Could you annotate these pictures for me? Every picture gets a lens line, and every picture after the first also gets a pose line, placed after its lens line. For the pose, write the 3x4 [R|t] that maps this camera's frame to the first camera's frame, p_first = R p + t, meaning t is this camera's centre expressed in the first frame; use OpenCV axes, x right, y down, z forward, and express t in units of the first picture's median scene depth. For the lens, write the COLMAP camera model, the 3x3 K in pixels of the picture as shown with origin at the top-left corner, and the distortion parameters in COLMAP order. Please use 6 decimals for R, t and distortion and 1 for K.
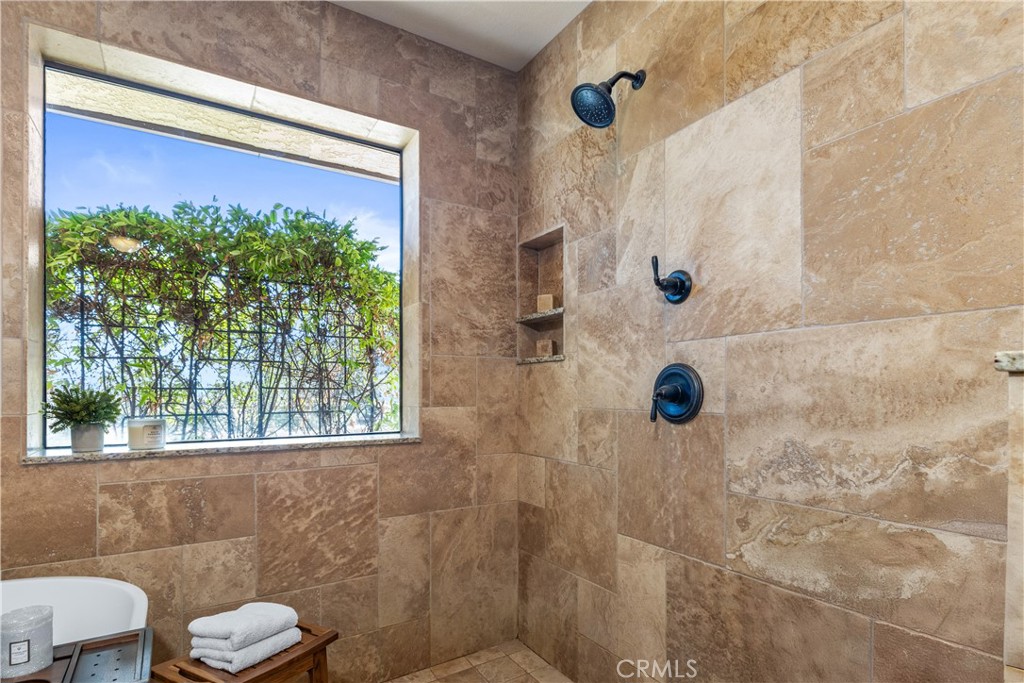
lens RADIAL K [[522.2, 0, 513.6], [0, 522.2, 390.4], [0, 0, 1]] dist [0.001005, -0.002310]
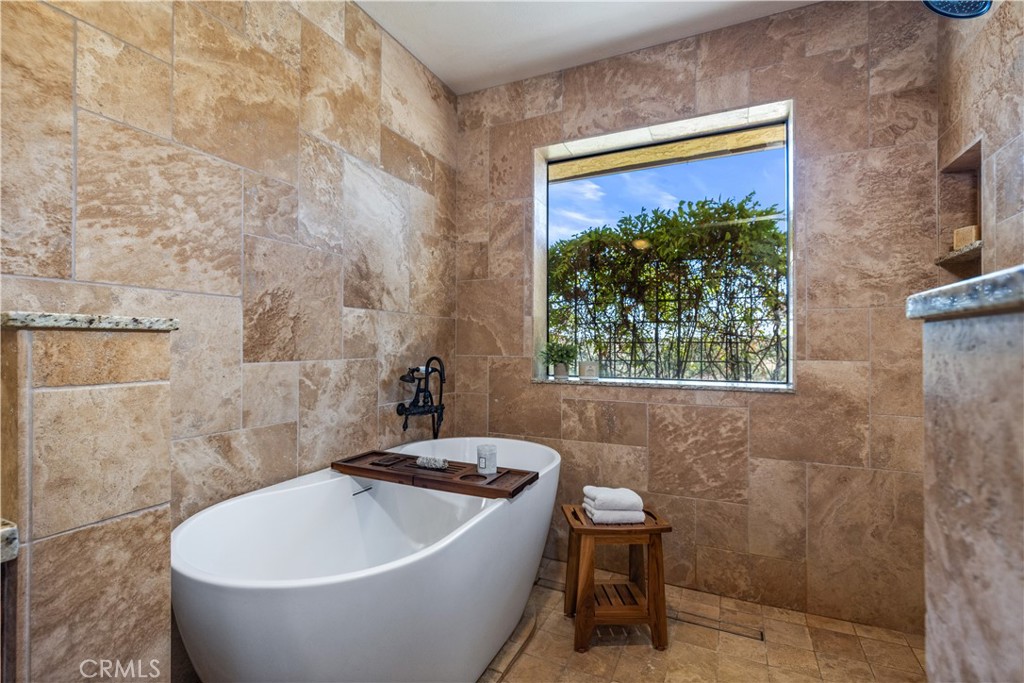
lens RADIAL K [[462.8, 0, 512.2], [0, 462.8, 341.3], [0, 0, 1]] dist [-0.002912, -0.001351]
pose [[0.542557, -0.002856, -0.840014, 0.300805], [-0.003655, 0.999977, -0.005761, 0.002044], [0.840011, 0.006196, 0.542534, 0.018343]]
